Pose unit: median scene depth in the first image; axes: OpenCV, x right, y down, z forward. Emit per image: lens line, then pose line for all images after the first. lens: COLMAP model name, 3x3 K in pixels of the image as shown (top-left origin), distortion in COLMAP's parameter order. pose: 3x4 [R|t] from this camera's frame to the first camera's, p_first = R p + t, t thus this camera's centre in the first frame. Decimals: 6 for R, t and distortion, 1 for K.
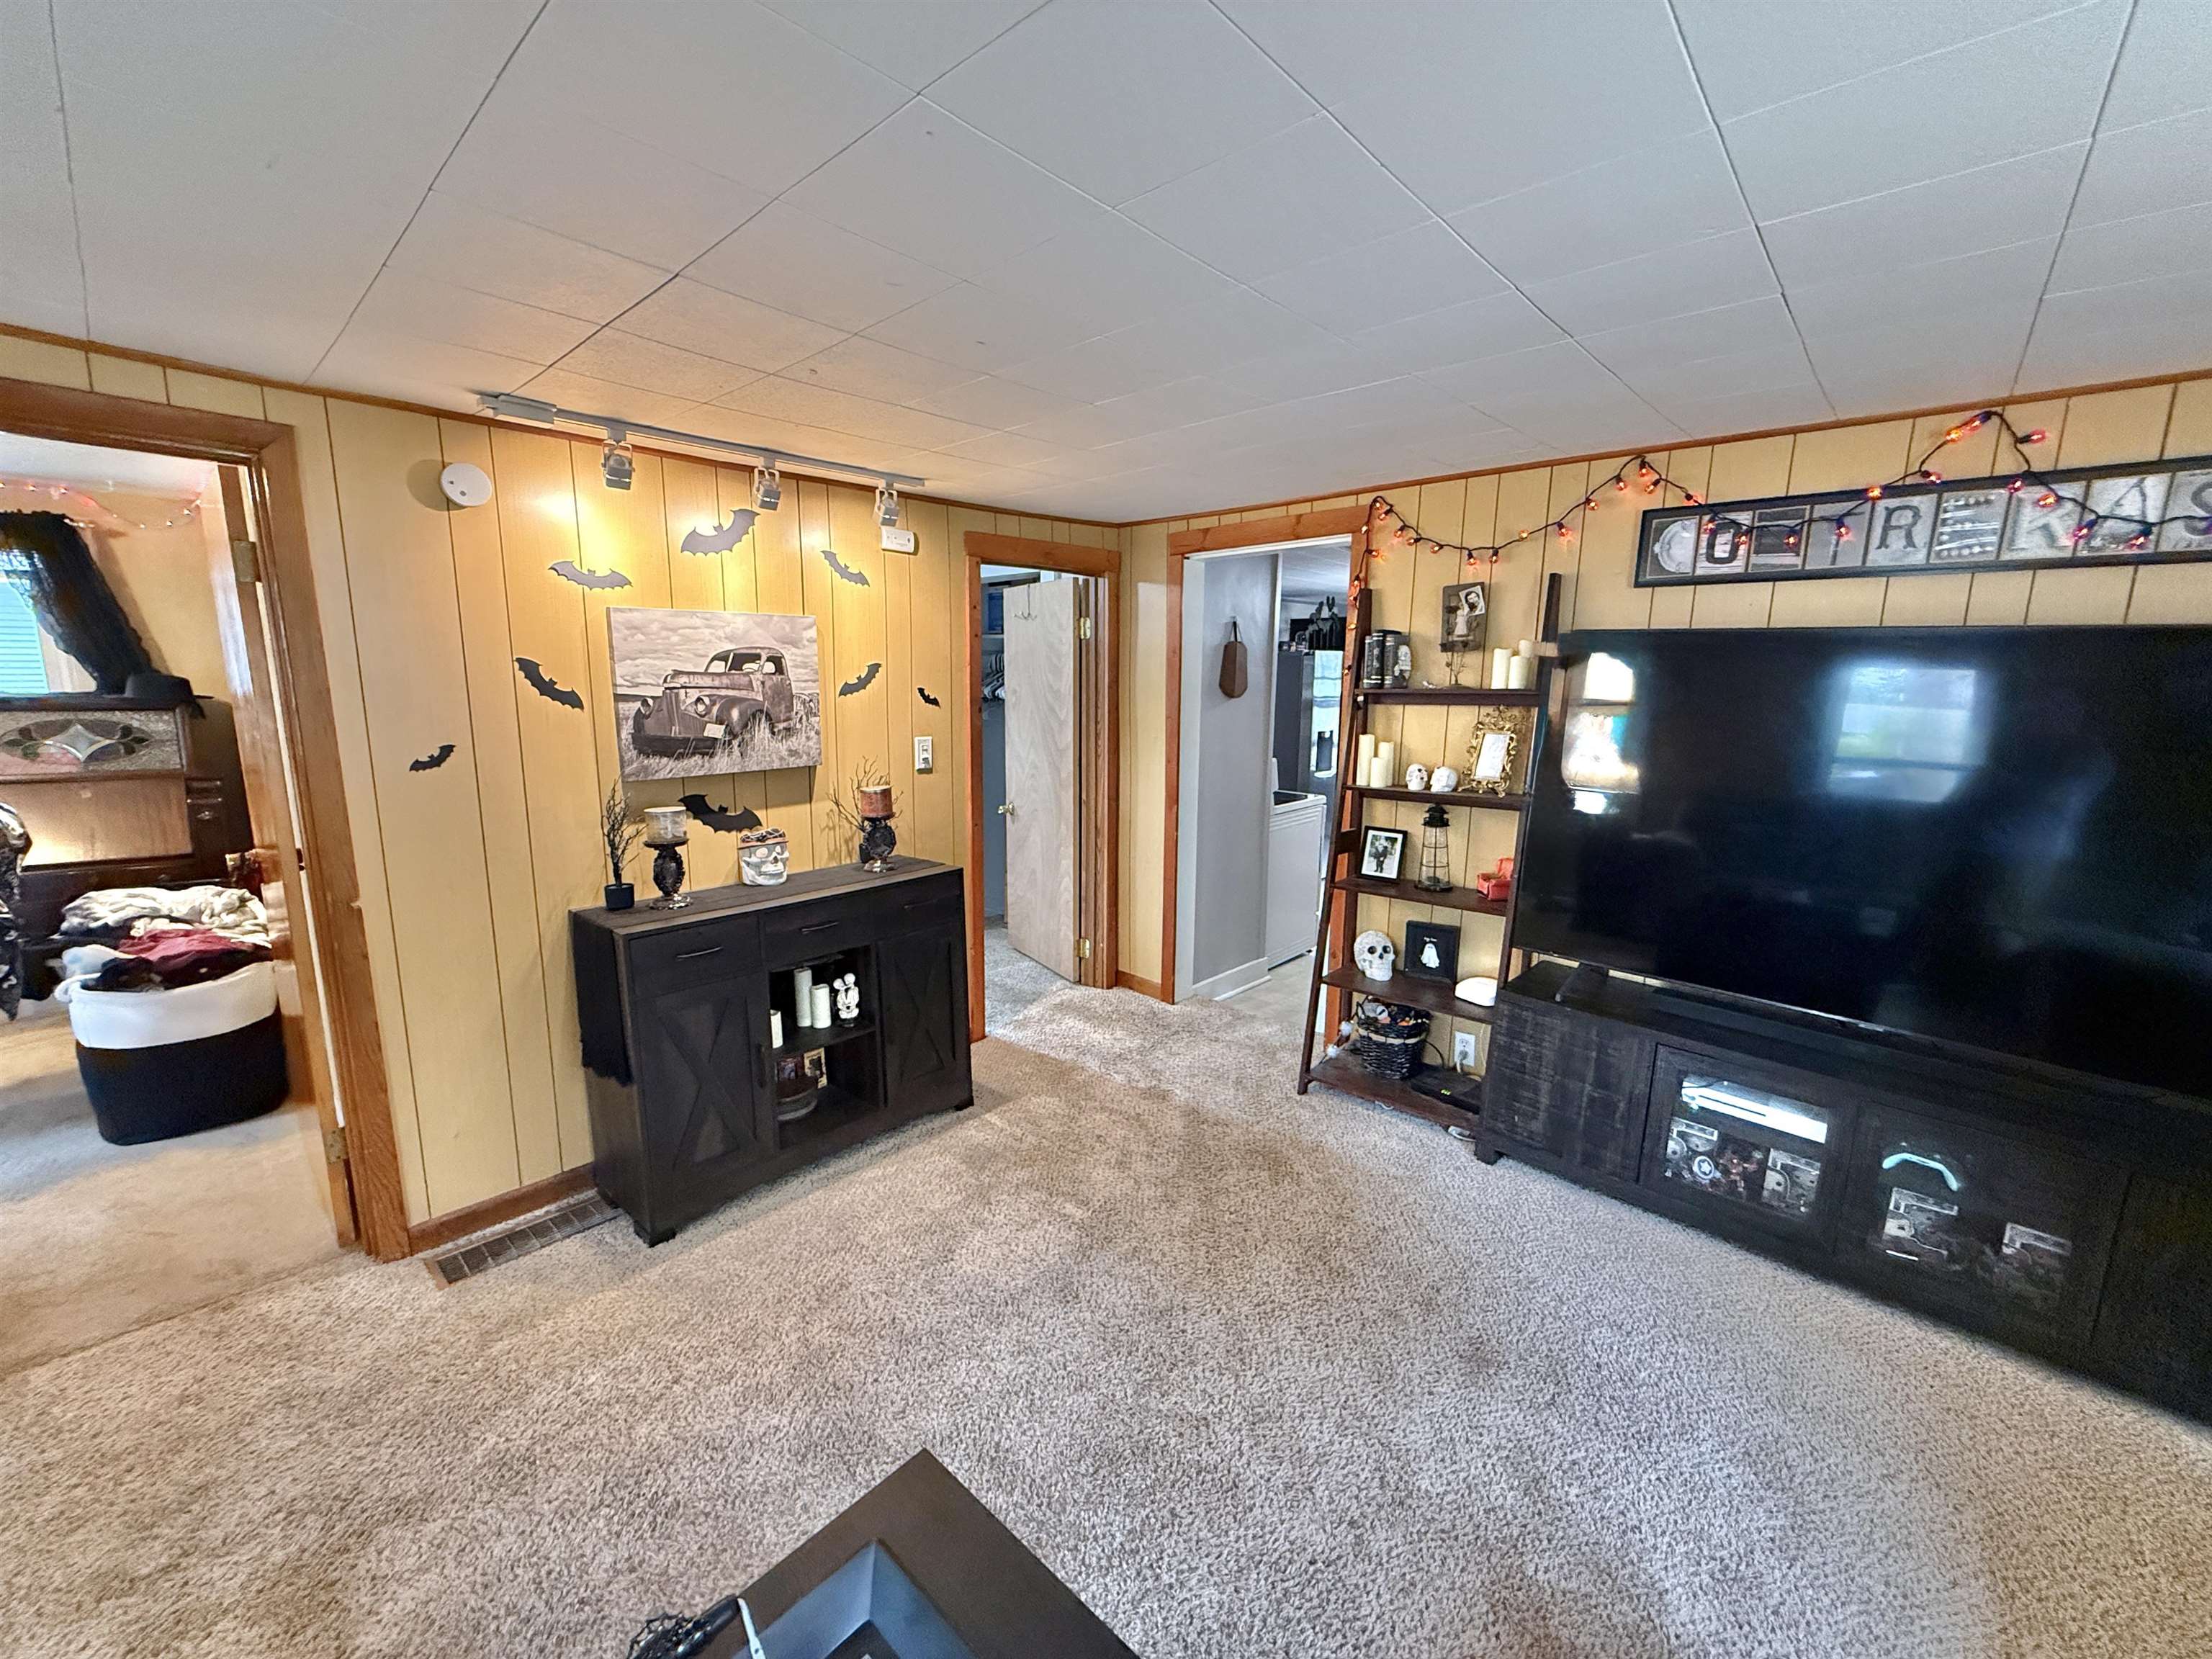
lens RADIAL K [[887.6, 0, 1090.8], [0, 887.6, 825.5], [0, 0, 1]] dist [0.003258, -0.000357]
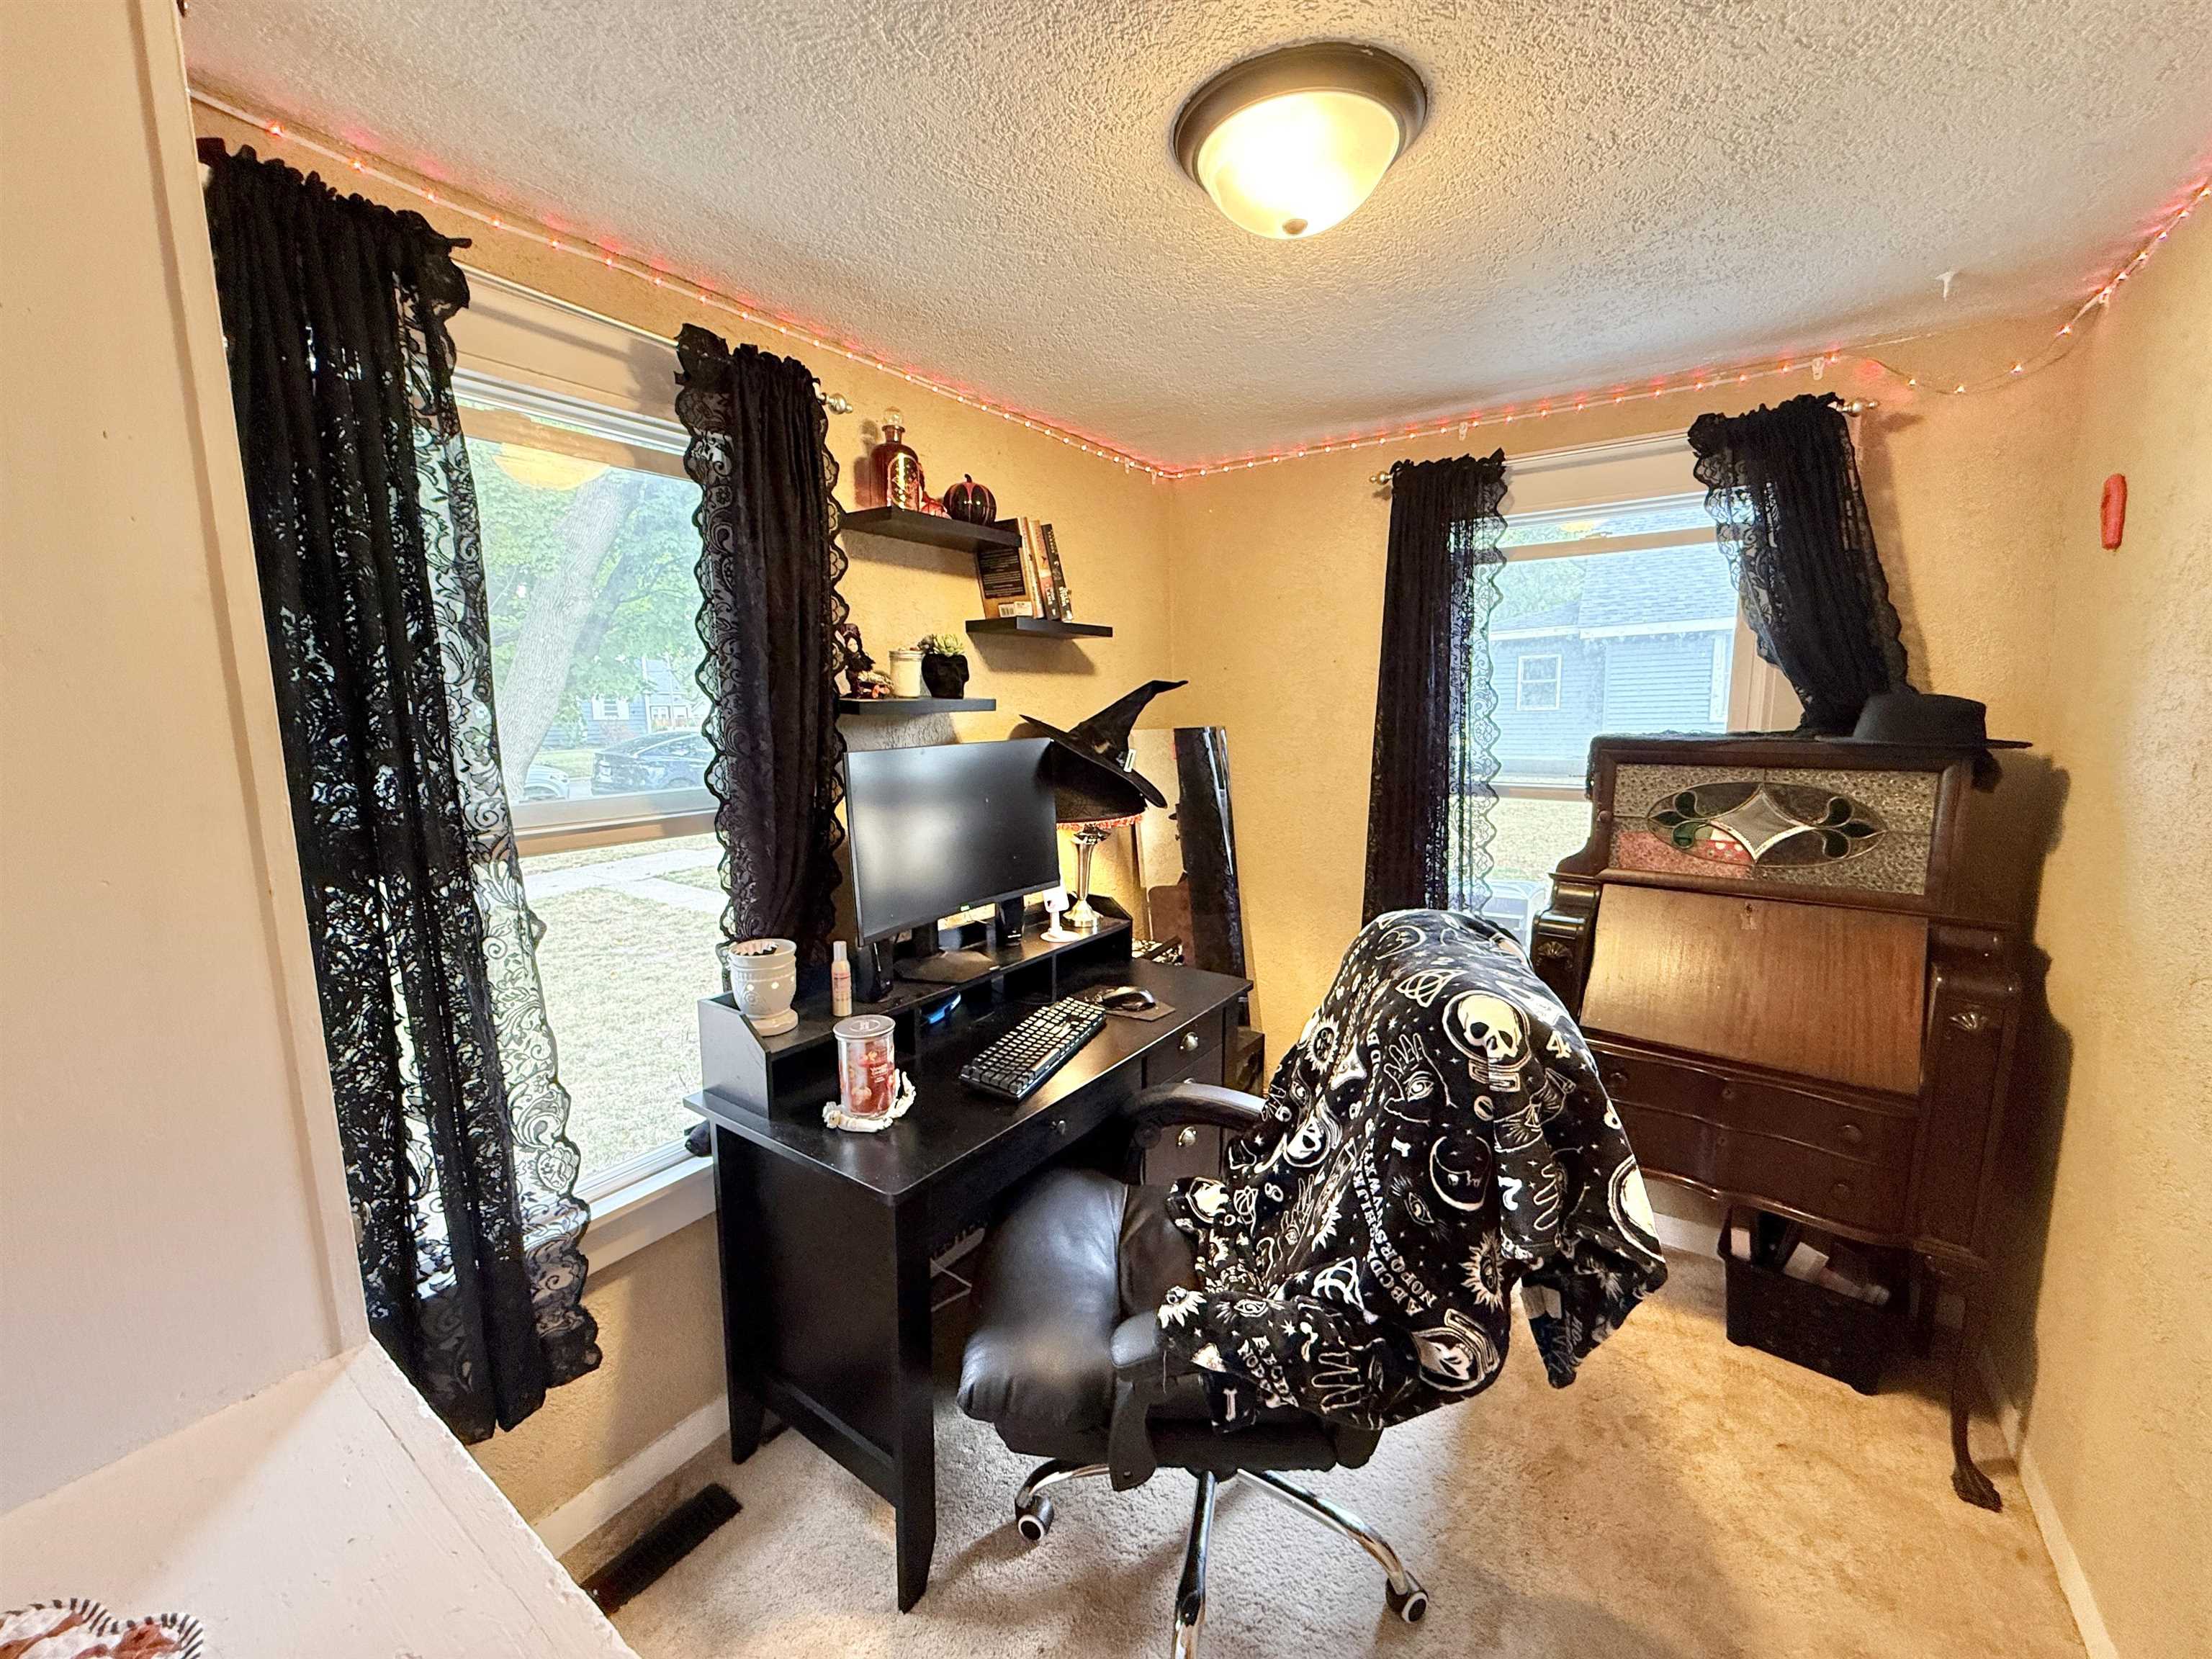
lens RADIAL K [[887.6, 0, 1110.4], [0, 887.6, 833.8], [0, 0, 1]] dist [0.003258, -0.000357]
pose [[0.164561, 0.112799, -0.979896, -0.657499], [-0.154879, 0.984071, 0.087270, -0.072385], [0.974132, 0.137404, 0.179410, 0.511765]]
